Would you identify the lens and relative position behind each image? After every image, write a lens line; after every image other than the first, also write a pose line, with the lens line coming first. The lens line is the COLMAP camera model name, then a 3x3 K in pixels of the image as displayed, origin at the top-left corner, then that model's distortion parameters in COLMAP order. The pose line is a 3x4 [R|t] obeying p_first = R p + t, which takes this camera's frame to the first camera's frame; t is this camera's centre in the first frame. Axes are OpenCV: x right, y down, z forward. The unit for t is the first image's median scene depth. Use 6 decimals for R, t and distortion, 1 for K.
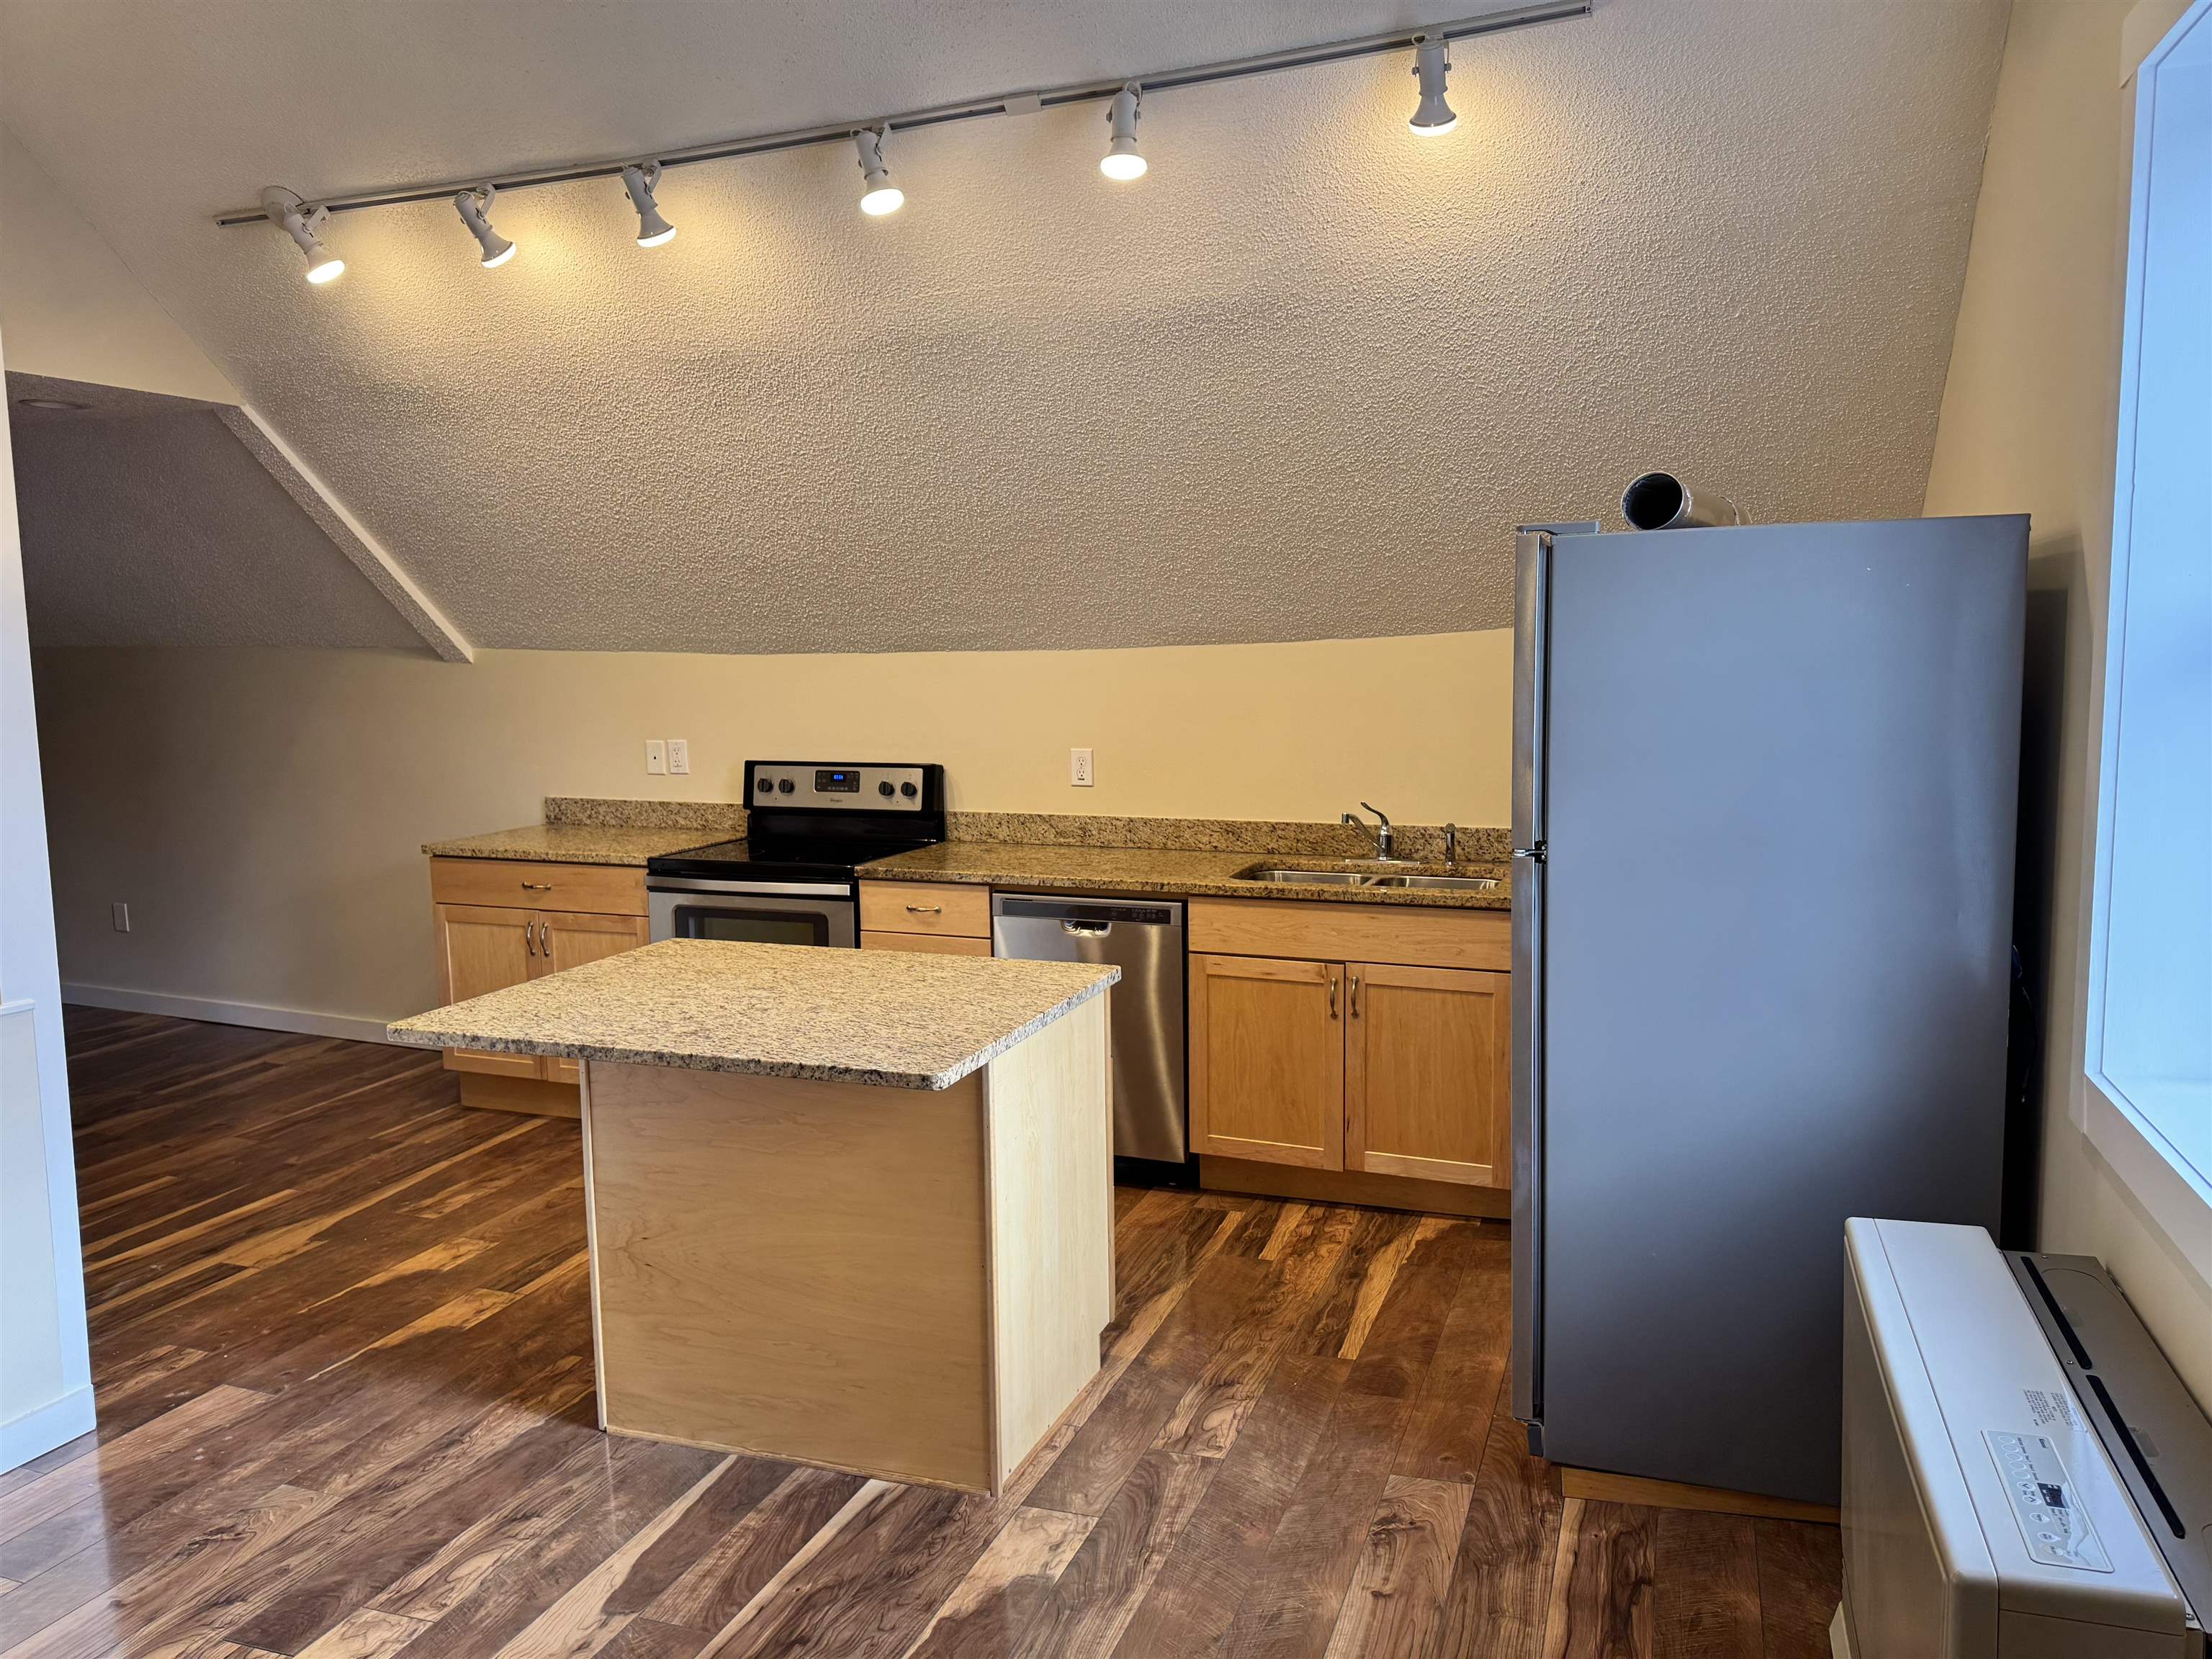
lens RADIAL K [[1555.5, 0, 1095.3], [0, 1555.5, 830.6], [0, 0, 1]] dist [0.047887, -0.061301]
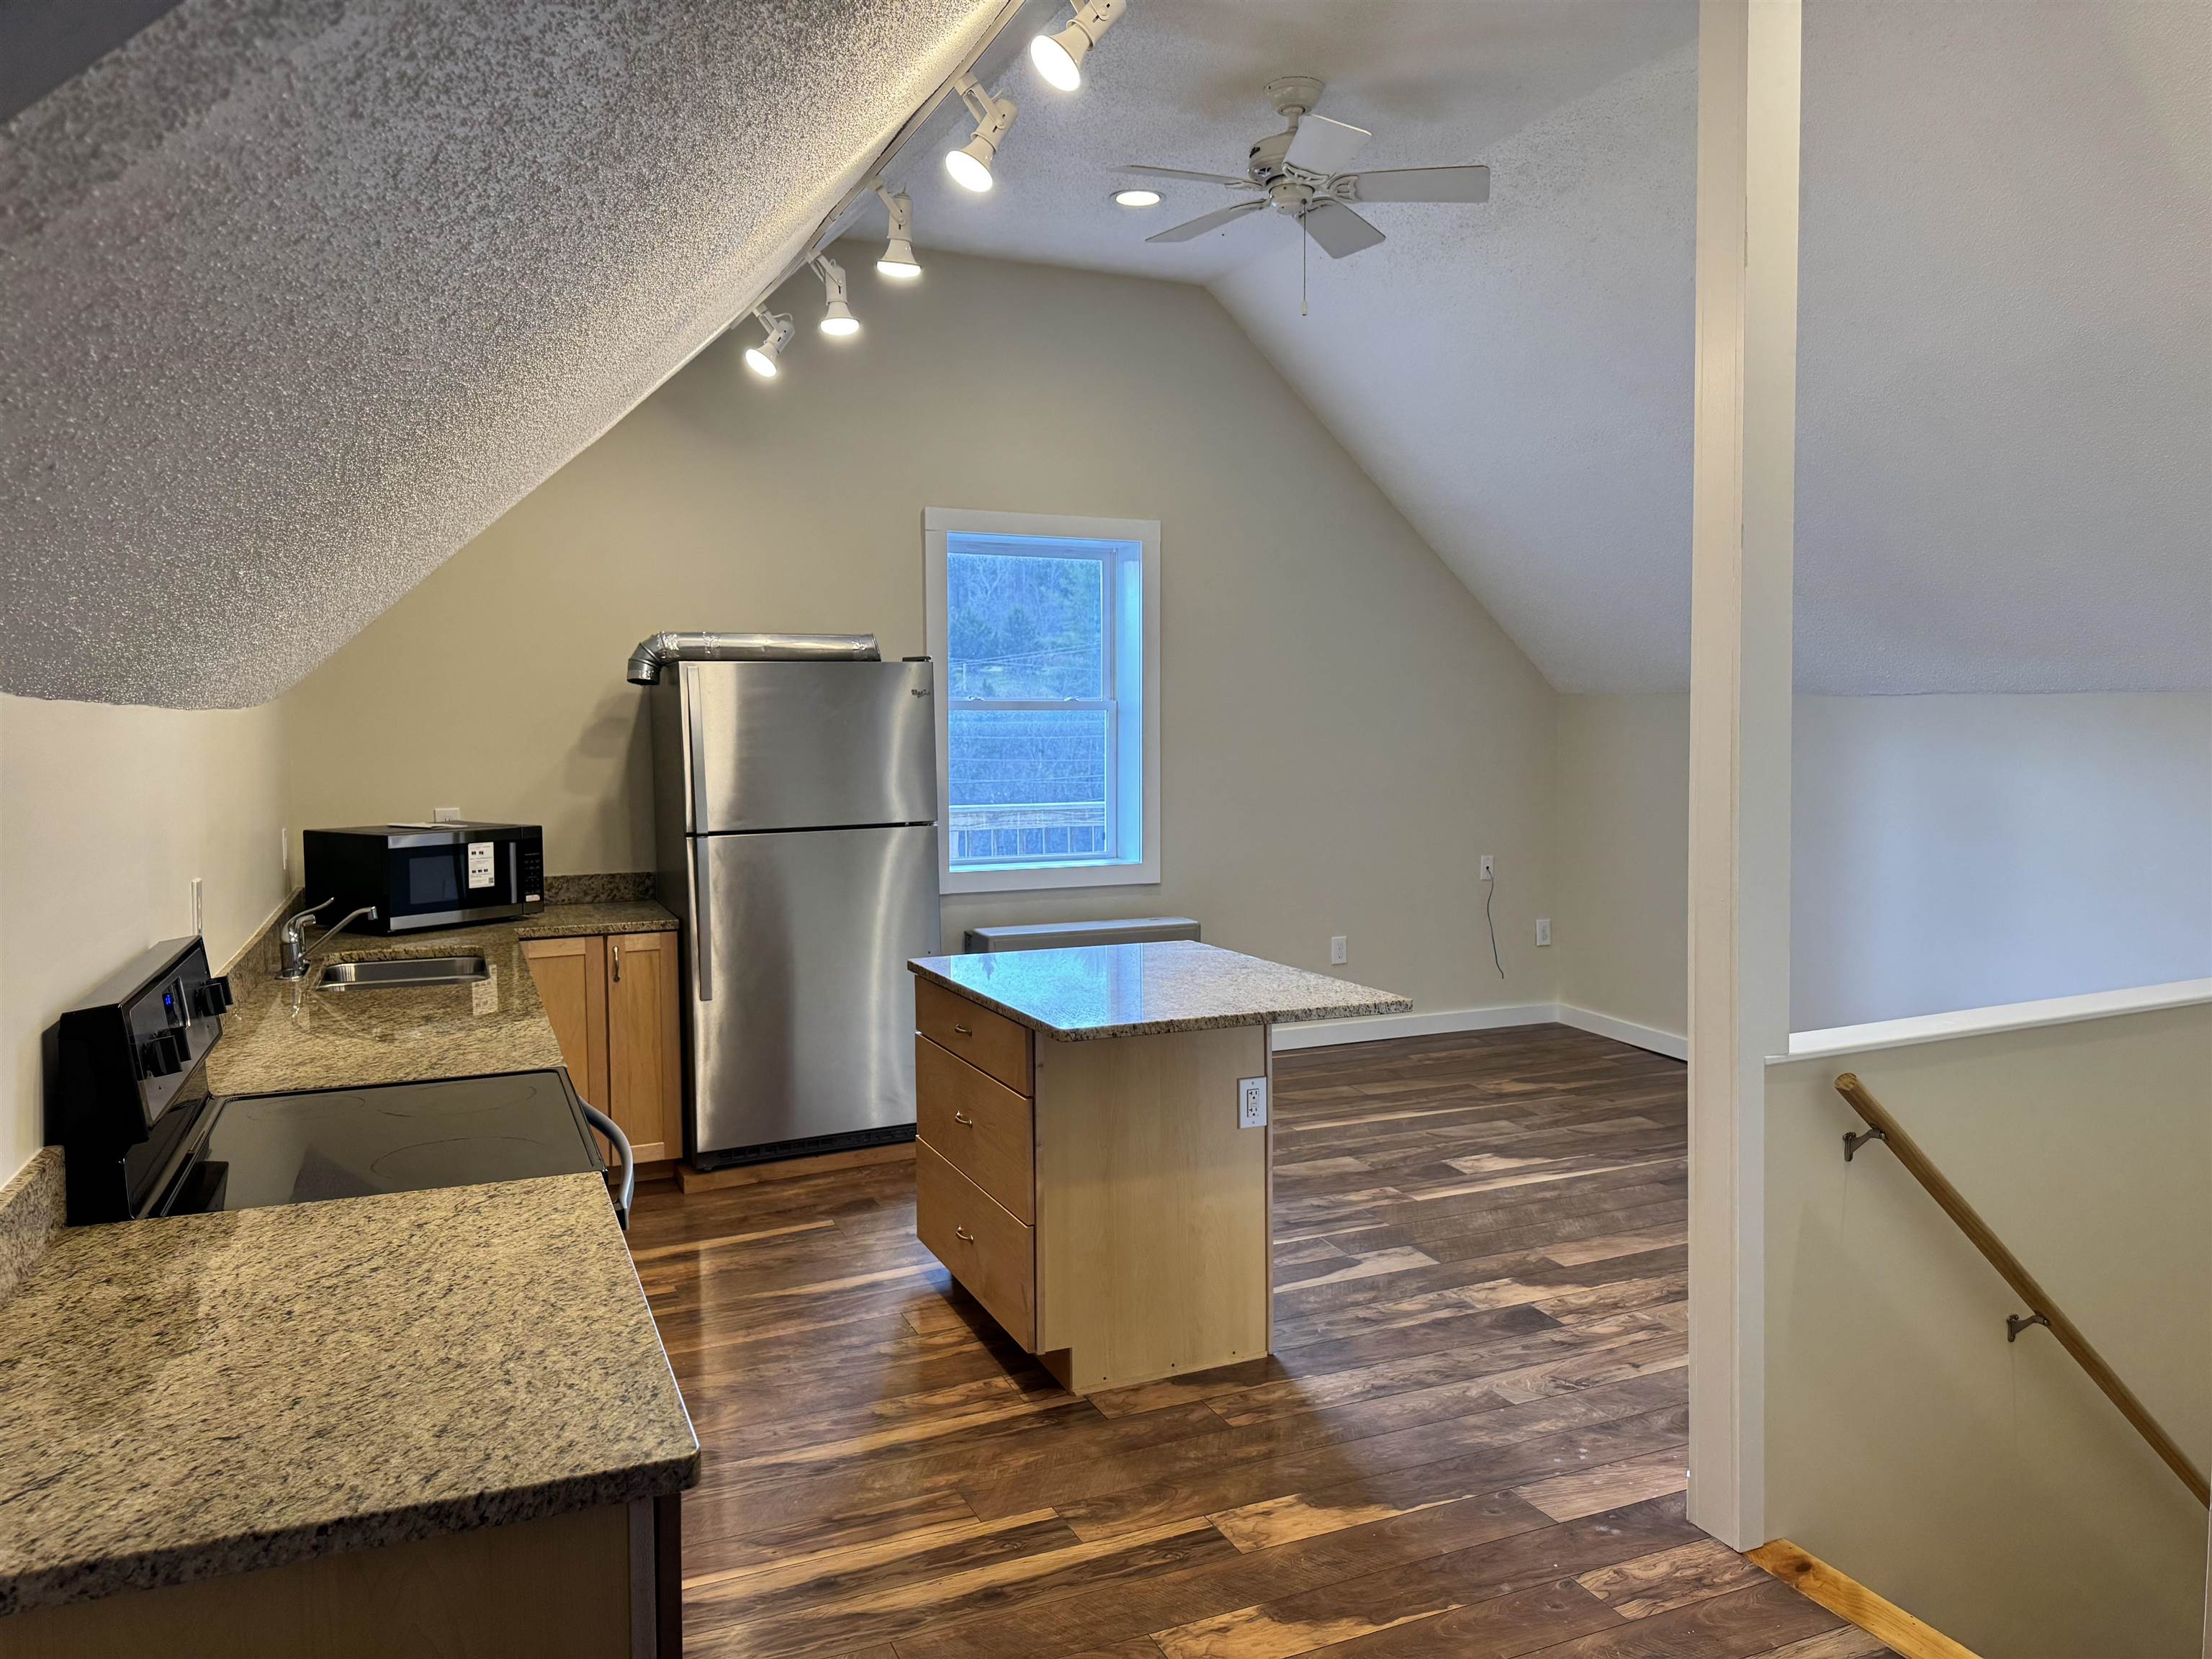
lens RADIAL K [[1570.8, 0, 1122.2], [0, 1570.8, 838.0], [0, 0, 1]] dist [0.064746, -0.089283]
pose [[-0.704868, -0.026559, 0.708841, -1.070594], [0.103991, 0.984633, 0.140300, -0.181592], [-0.701675, 0.172606, -0.691274, 1.837213]]
